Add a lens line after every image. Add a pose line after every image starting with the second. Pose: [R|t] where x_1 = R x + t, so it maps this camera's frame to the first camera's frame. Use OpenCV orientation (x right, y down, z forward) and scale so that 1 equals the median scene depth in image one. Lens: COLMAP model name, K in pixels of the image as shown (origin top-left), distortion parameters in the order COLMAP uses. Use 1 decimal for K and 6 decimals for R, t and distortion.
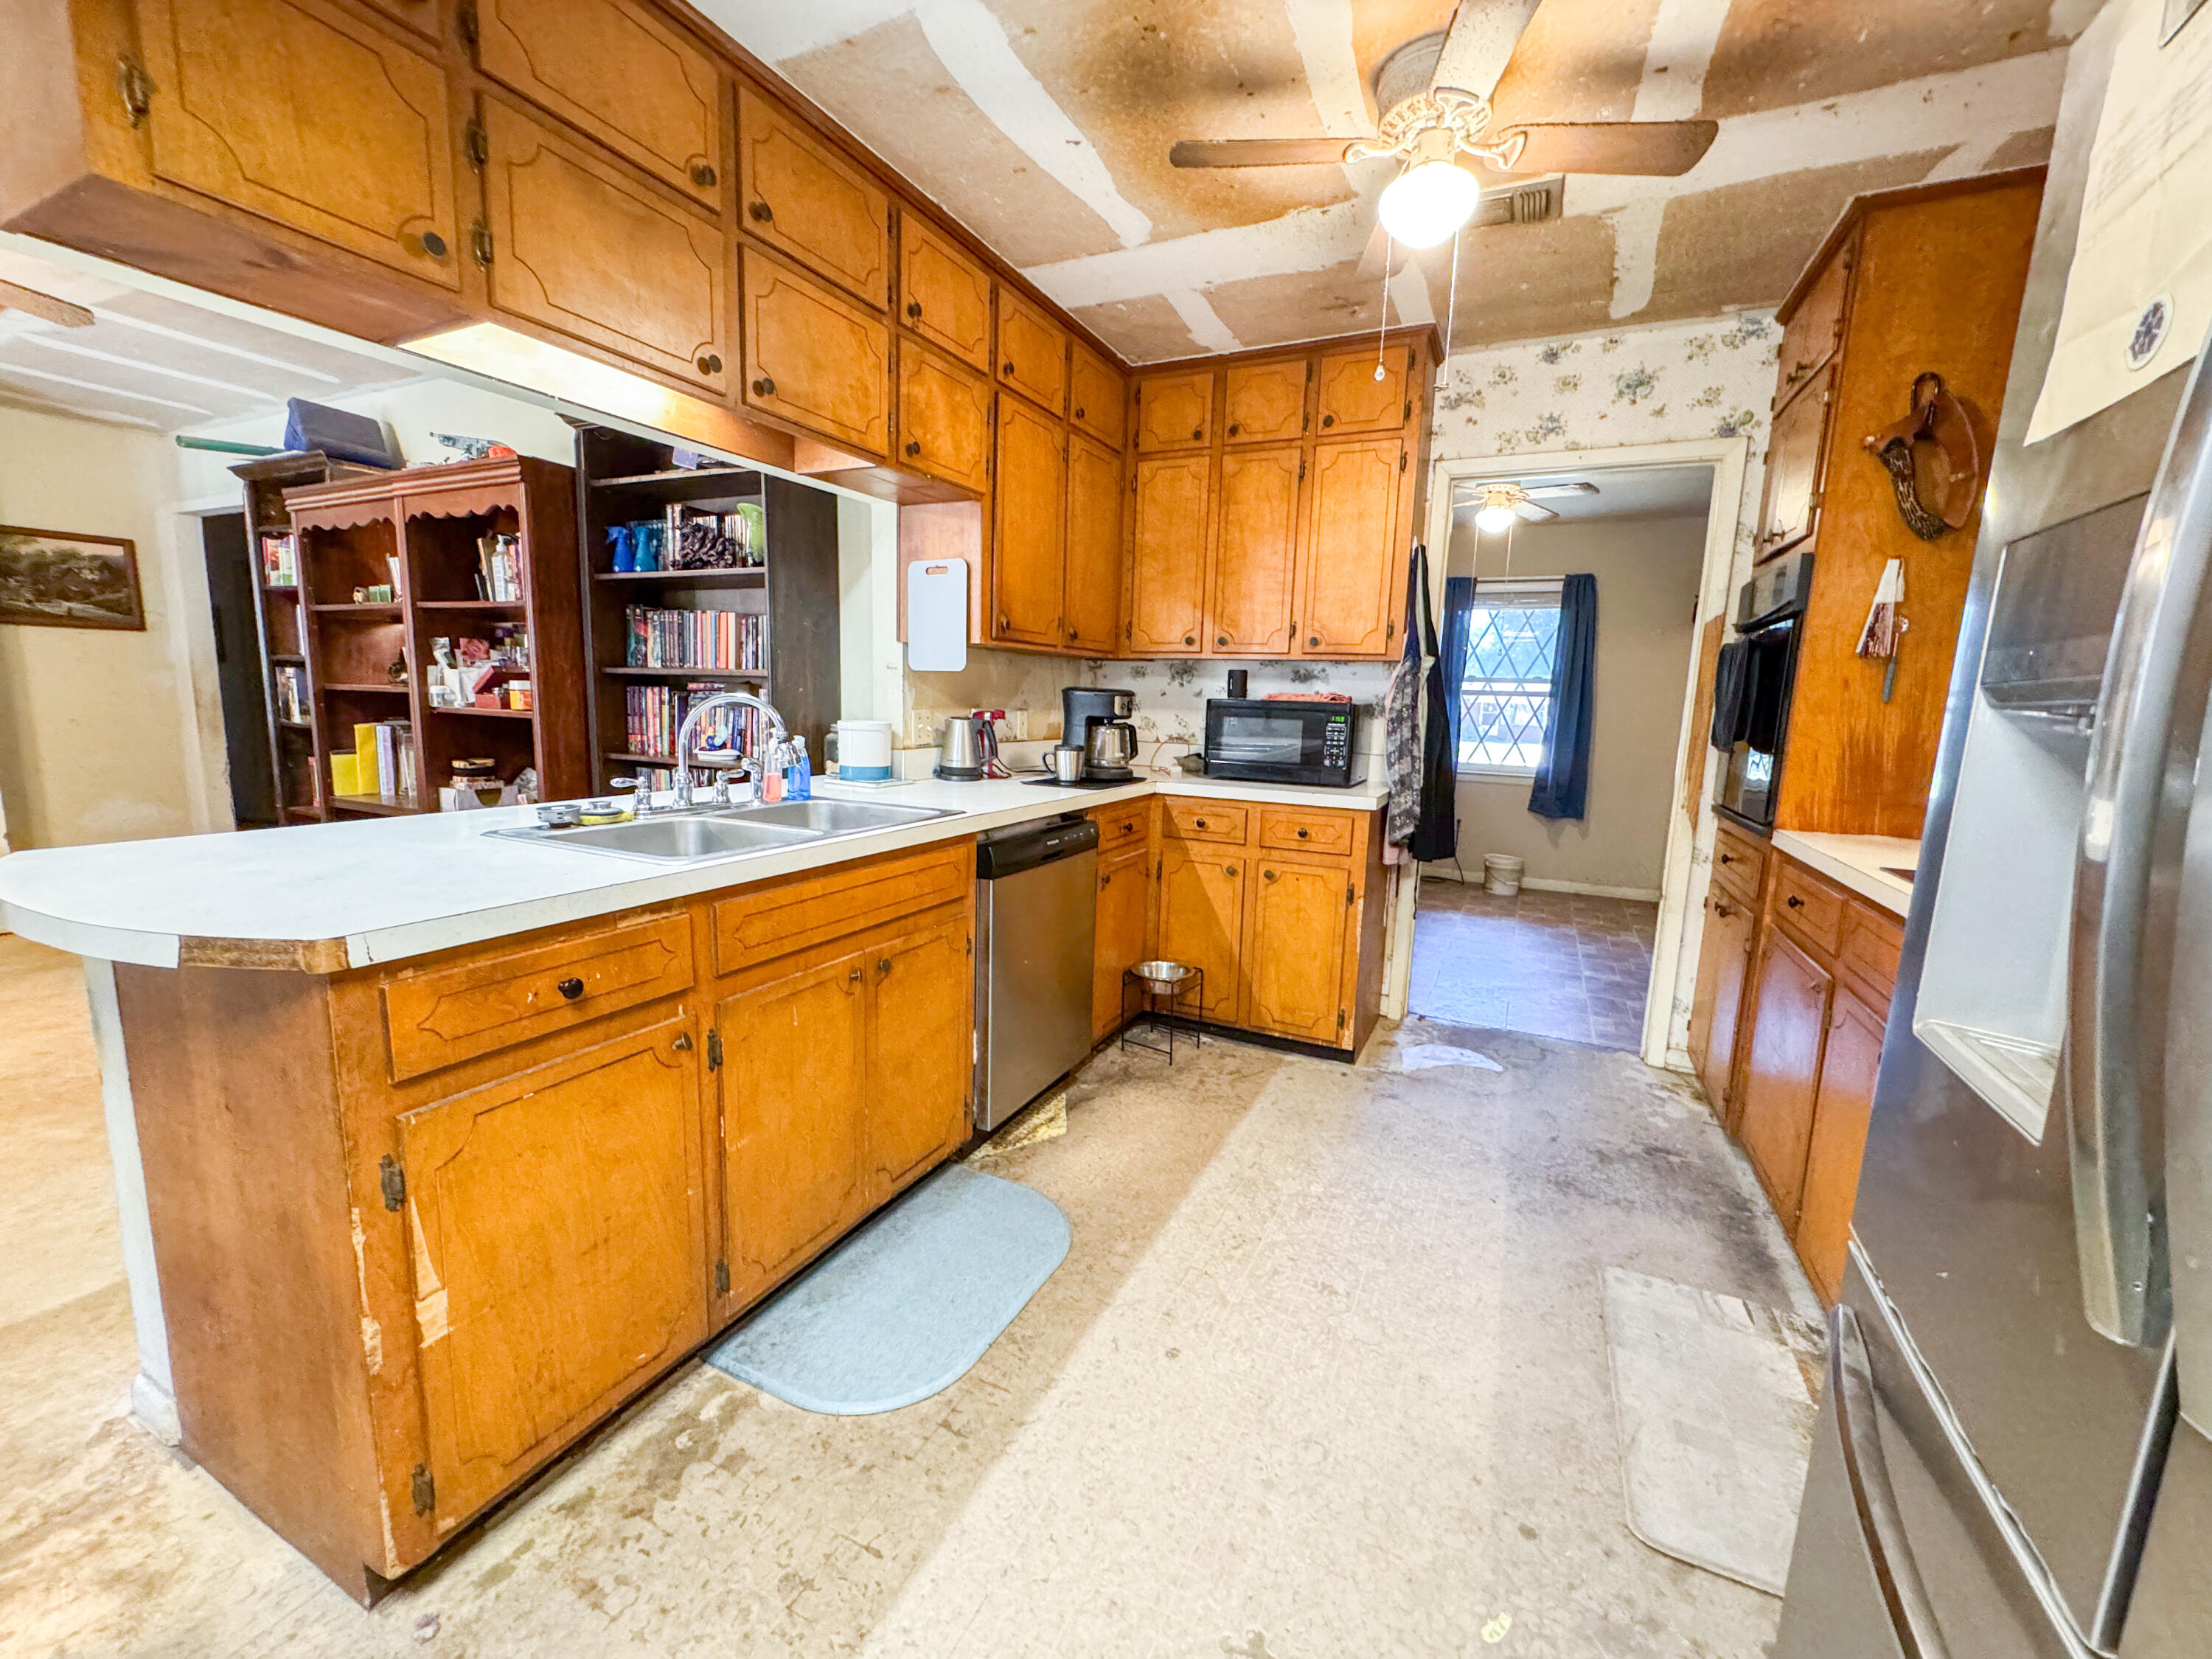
lens RADIAL K [[879.9, 0, 1101.9], [0, 879.9, 823.7], [0, 0, 1]] dist [-0.002162, -0.000326]
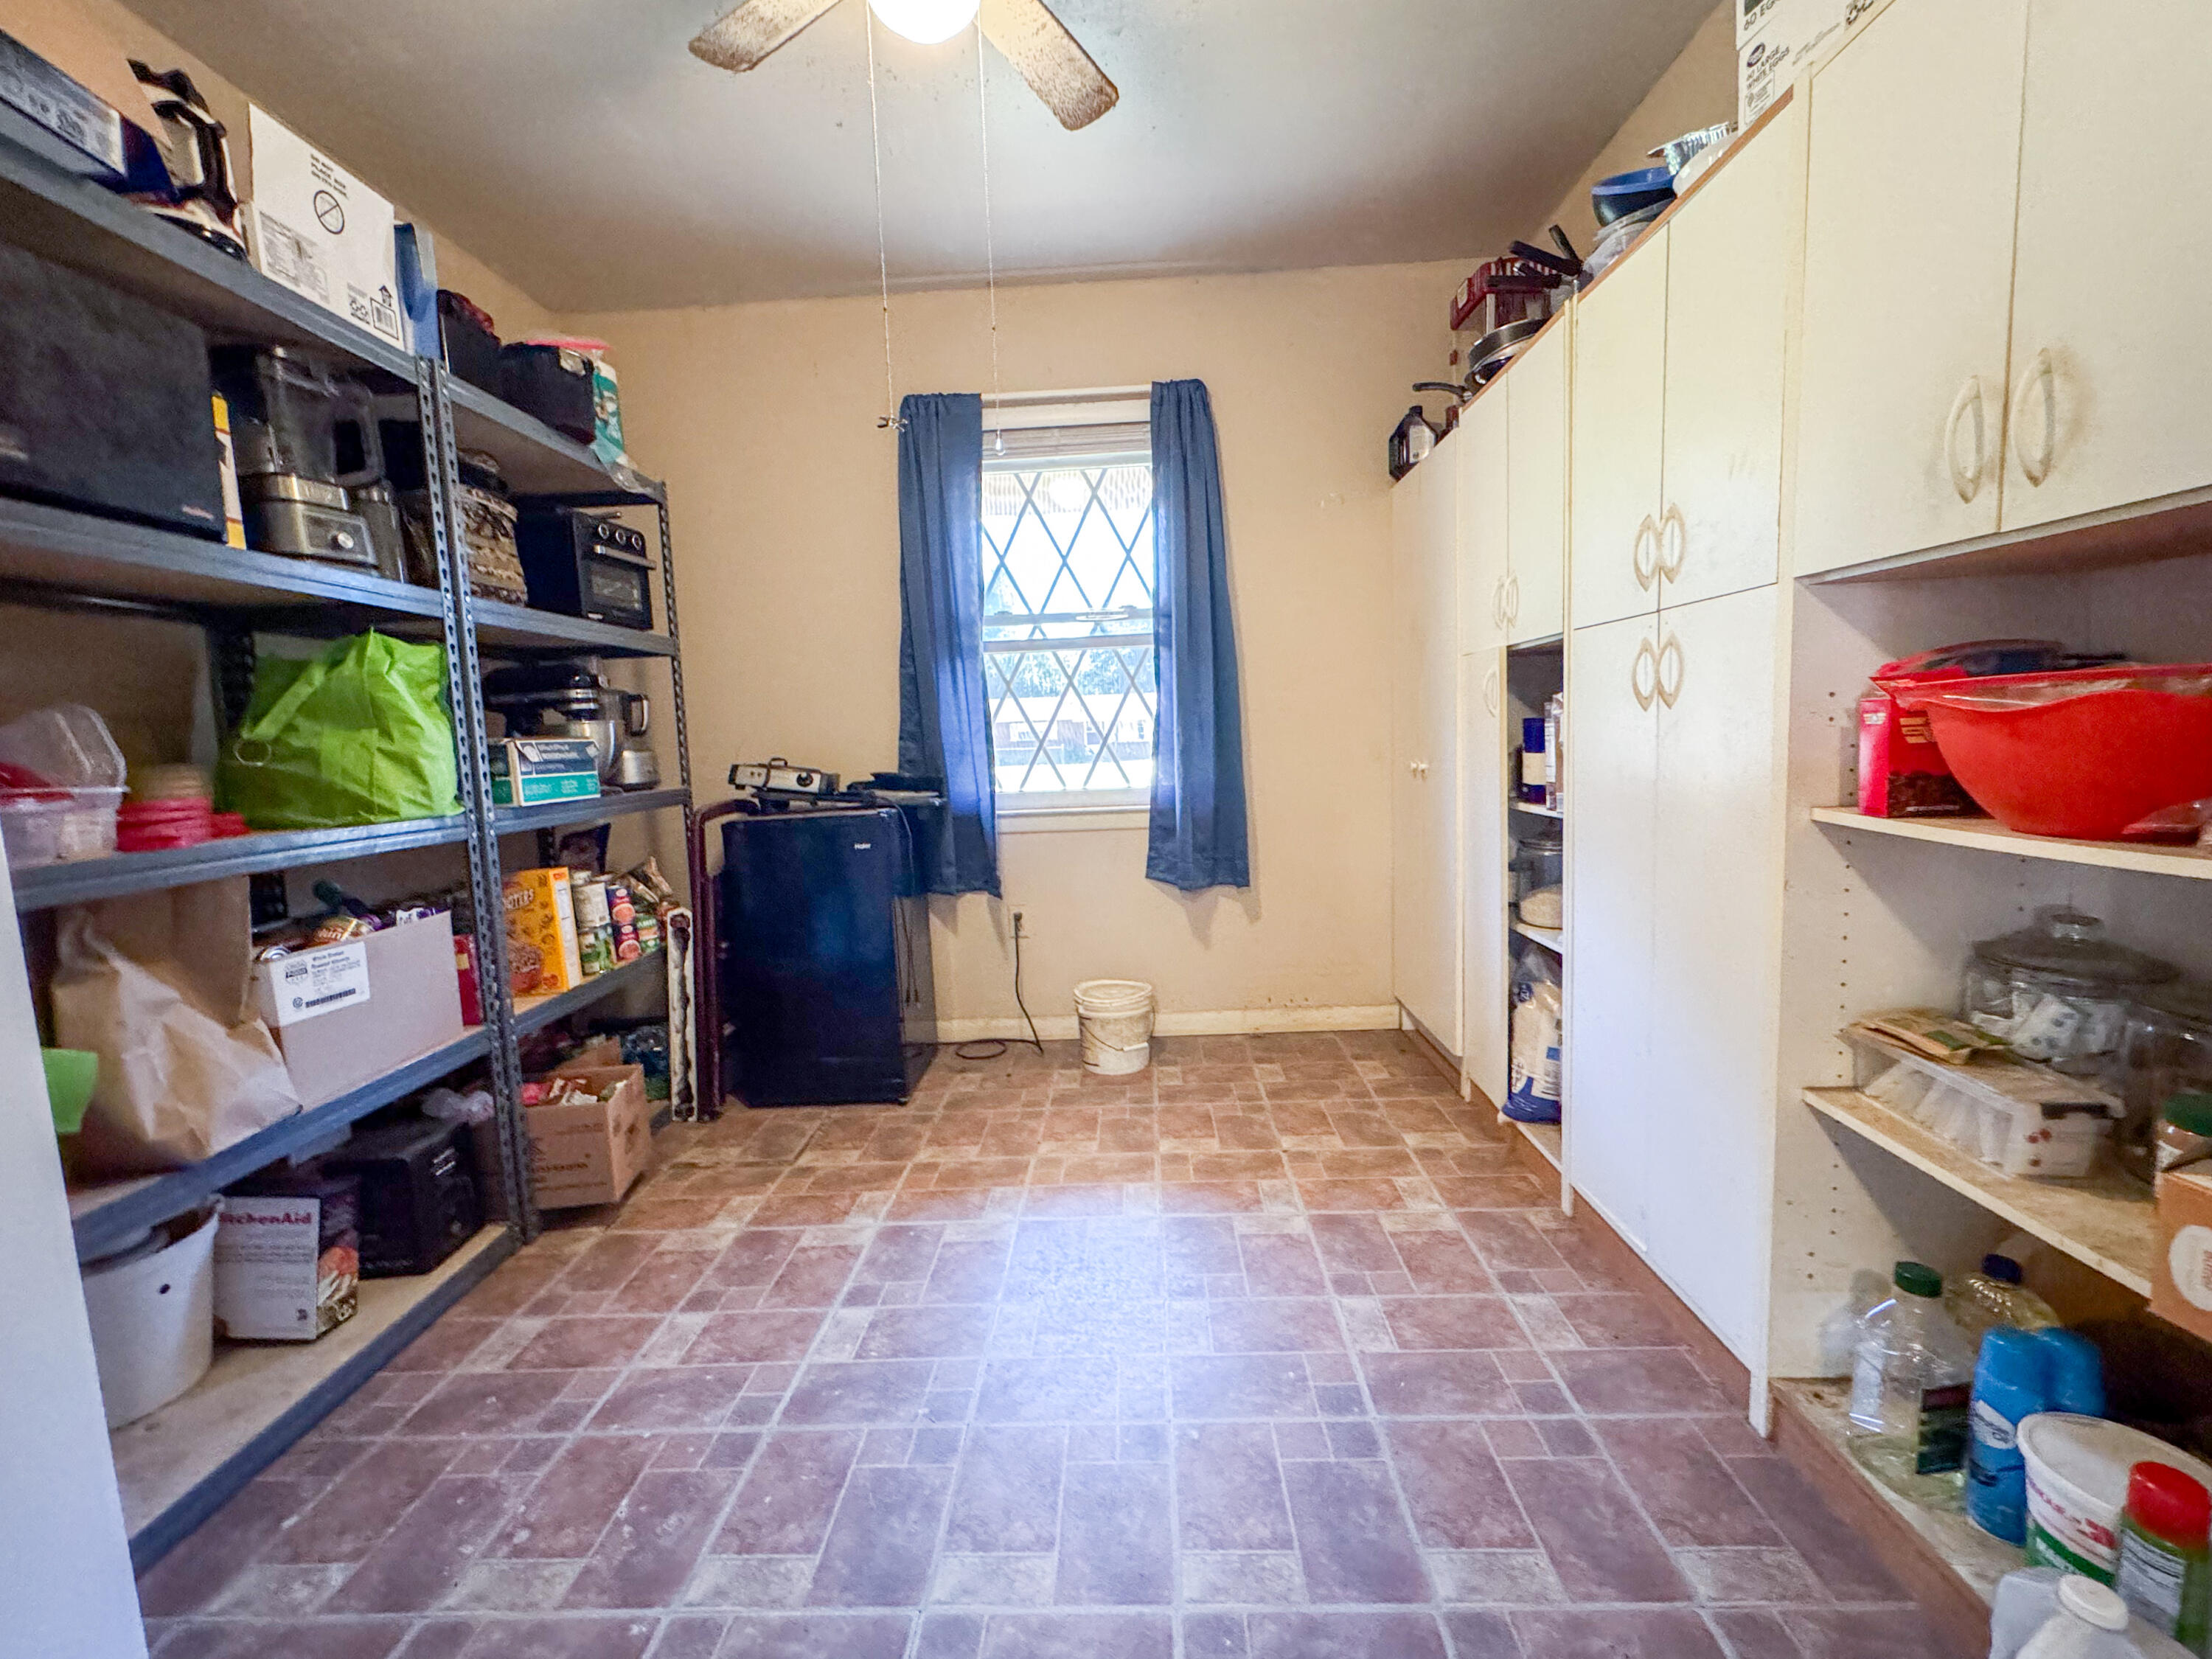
lens RADIAL K [[944.1, 0, 1103.9], [0, 944.1, 823.4], [0, 0, 1]] dist [-0.000842, -0.000305]
pose [[0.913420, -0.111038, 0.391579, 0.524812], [0.131270, 0.991027, -0.025188, -0.071264], [-0.385269, 0.074410, 0.919799, 1.053886]]
